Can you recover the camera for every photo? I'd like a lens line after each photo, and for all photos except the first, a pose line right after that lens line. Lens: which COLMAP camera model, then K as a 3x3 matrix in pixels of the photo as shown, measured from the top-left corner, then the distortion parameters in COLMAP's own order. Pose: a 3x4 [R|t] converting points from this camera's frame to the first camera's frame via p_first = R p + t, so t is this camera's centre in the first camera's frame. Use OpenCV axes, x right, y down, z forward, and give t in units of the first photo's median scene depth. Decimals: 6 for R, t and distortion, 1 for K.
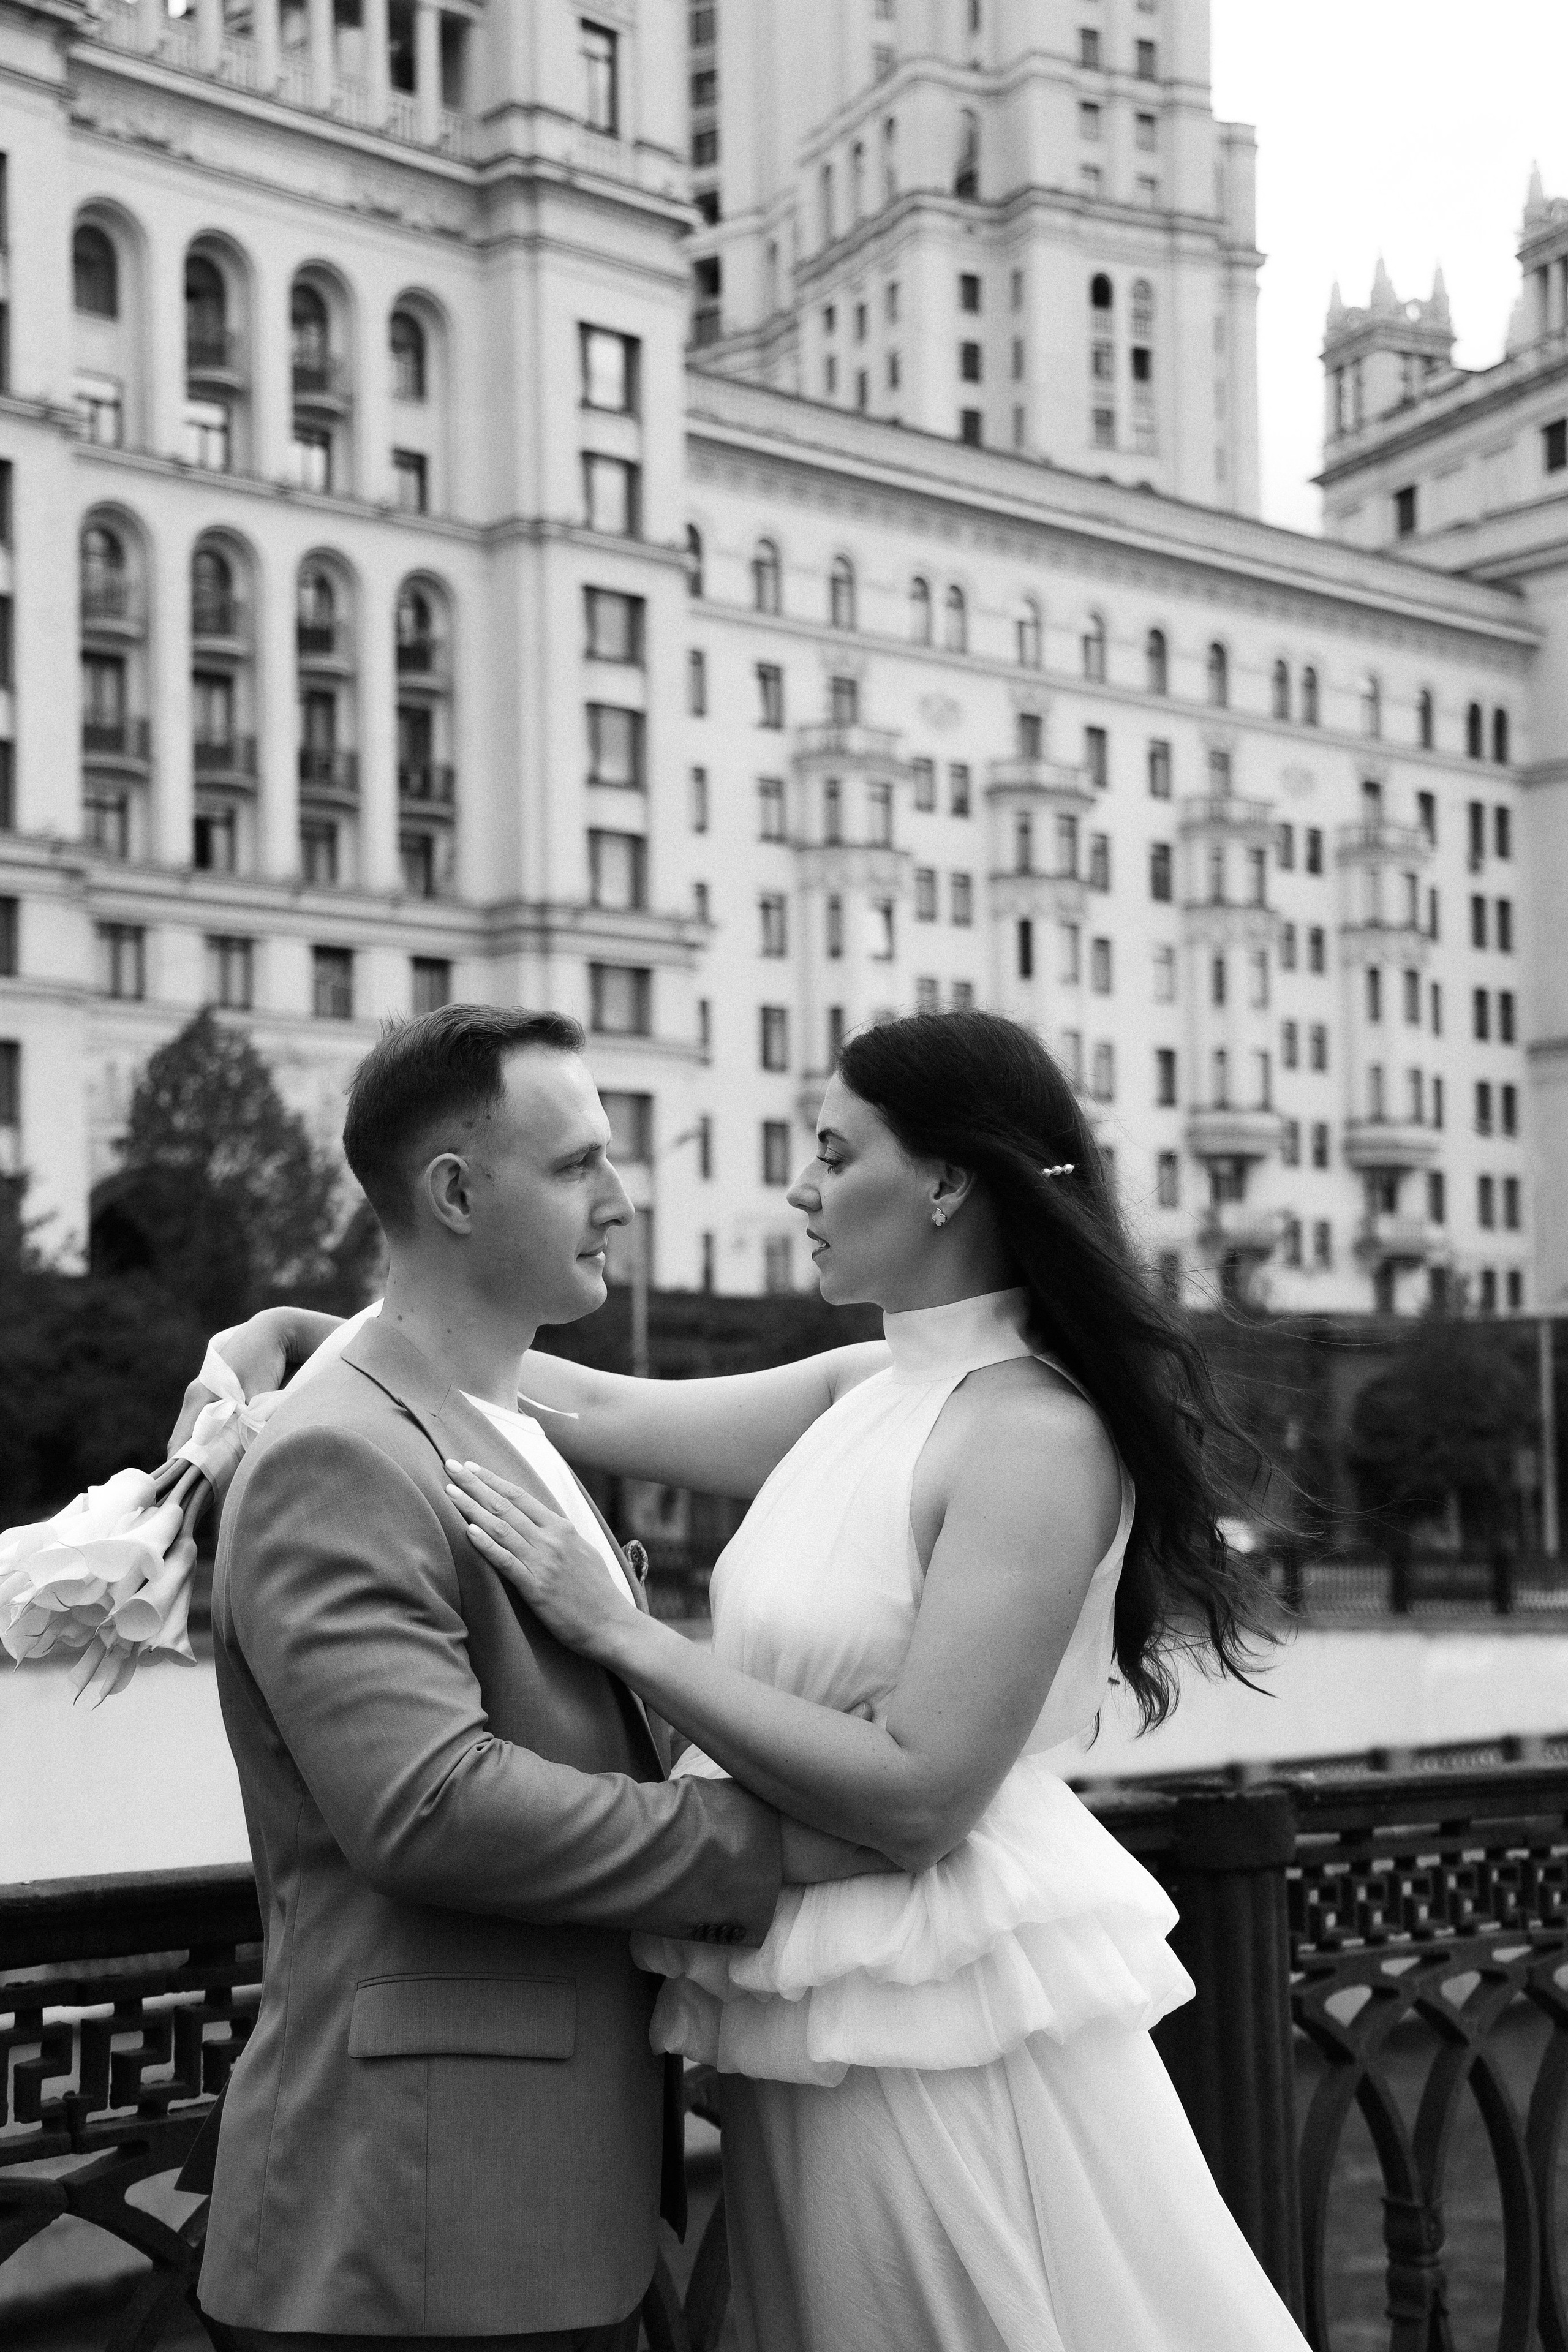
lens RADIAL K [[3444.5, 0, 809.6], [0, 3444.5, 1179.9], [0, 0, 1]] dist [0.245988, 0.000000]
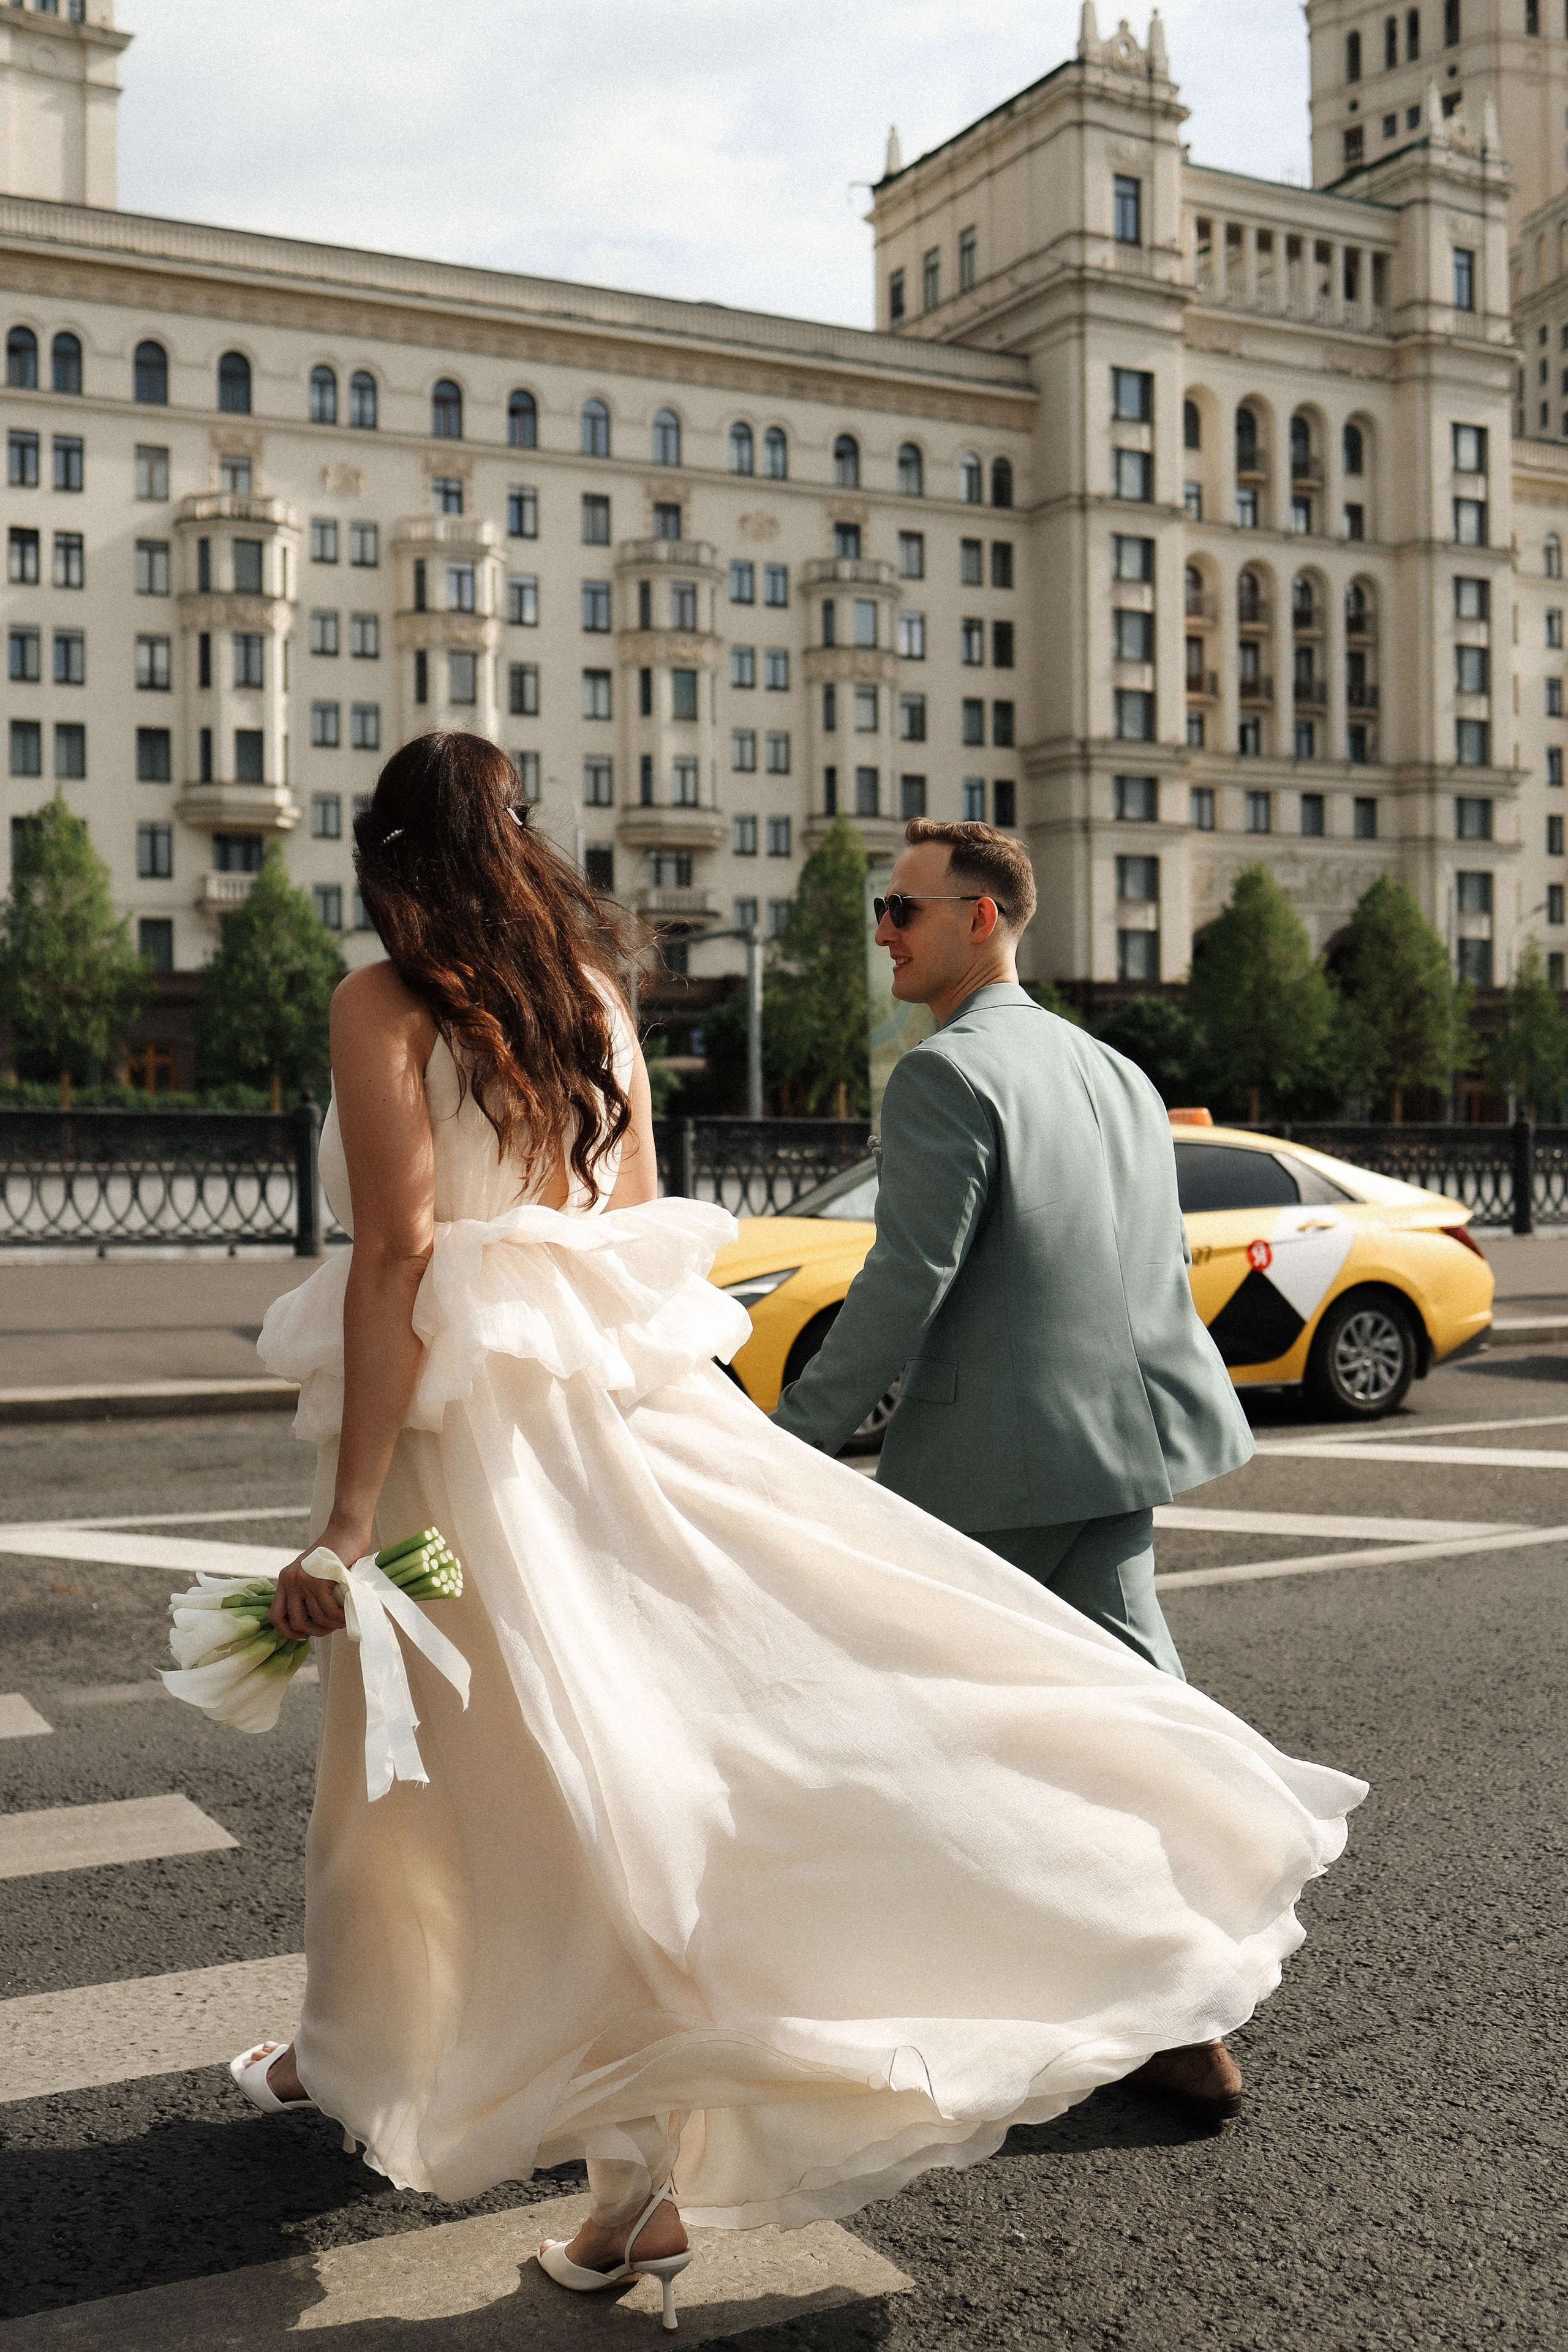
lens RADIAL K [[2607.7, 0, 829.6], [0, 2607.7, 1102.6], [0, 0, 1]] dist [0.045007, 0.000000]
pose [[0.977696, 0.002620, -0.210009, -0.093807], [0.015874, 0.996140, 0.086331, -0.028251], [0.209425, -0.087739, 0.973880, -0.352507]]
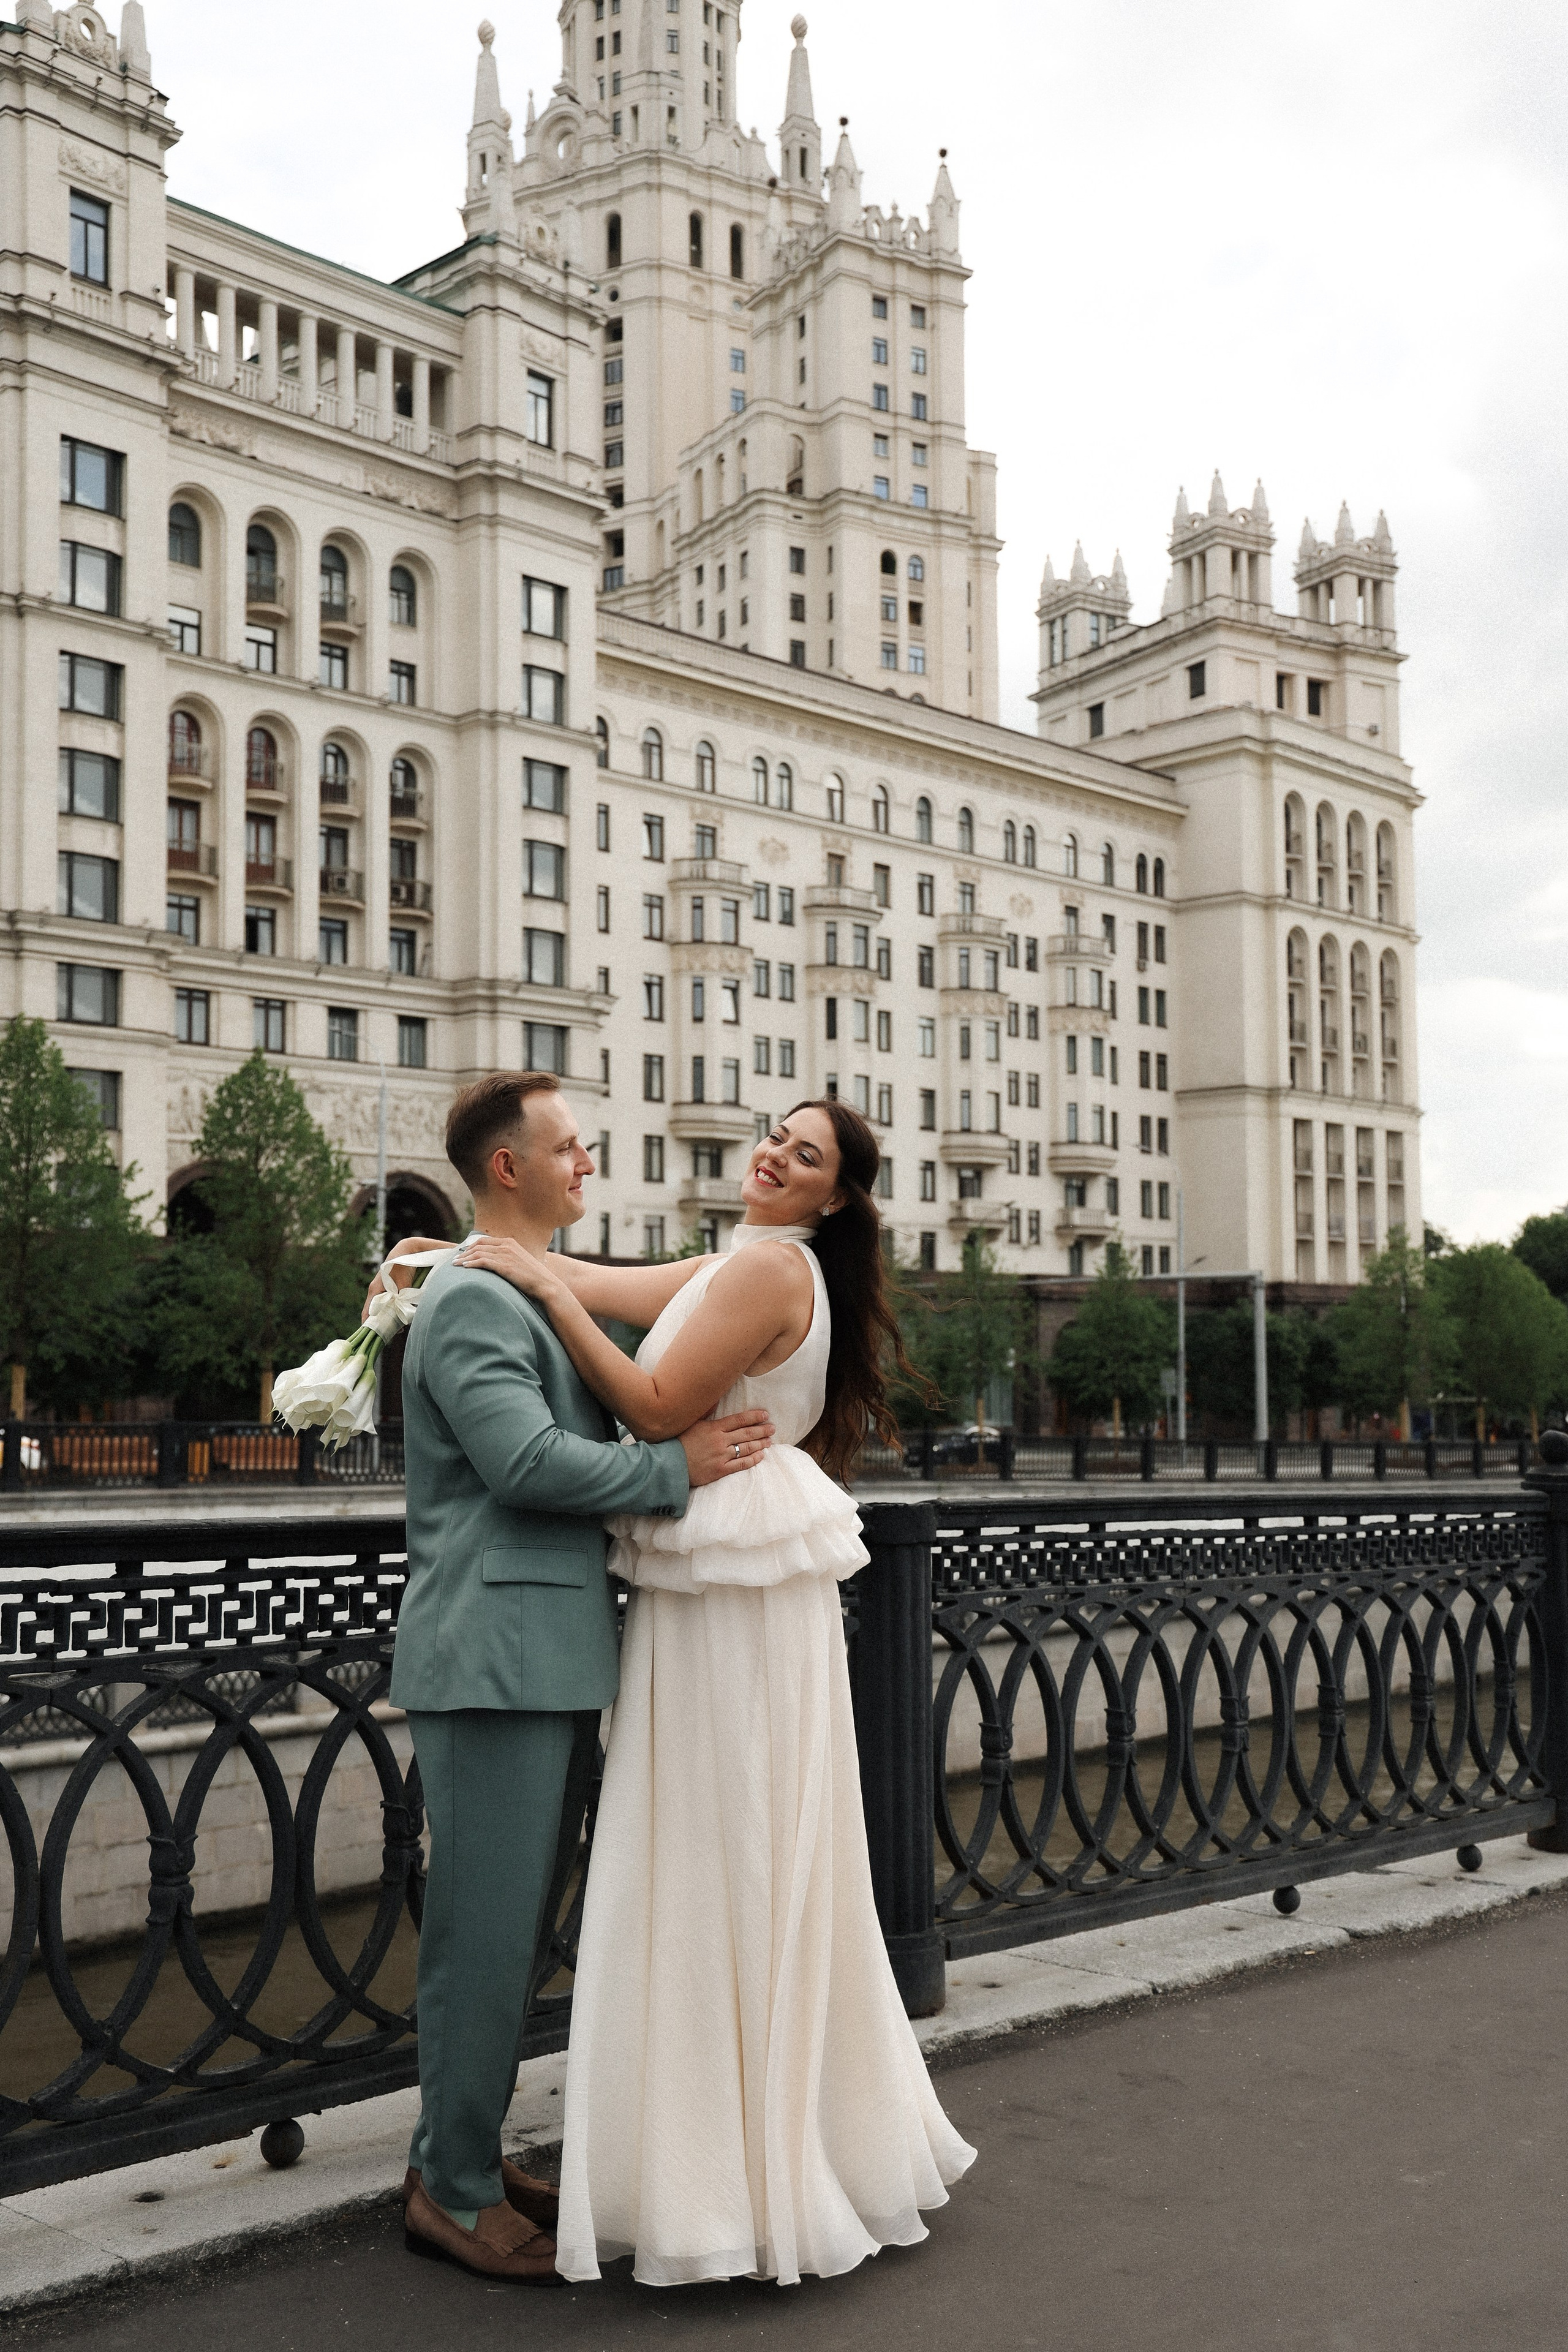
lens RADIAL K [[2461.0, 0, 833.1], [0, 2461.0, 1215.5], [0, 0, 1]] dist [0.046359, 0.000000]
pose [[0.997926, 0.012870, 0.063065, -0.000011], [-0.013791, 0.999804, 0.014196, 0.000305], [-0.062870, -0.015037, 0.997908, -0.020260]]
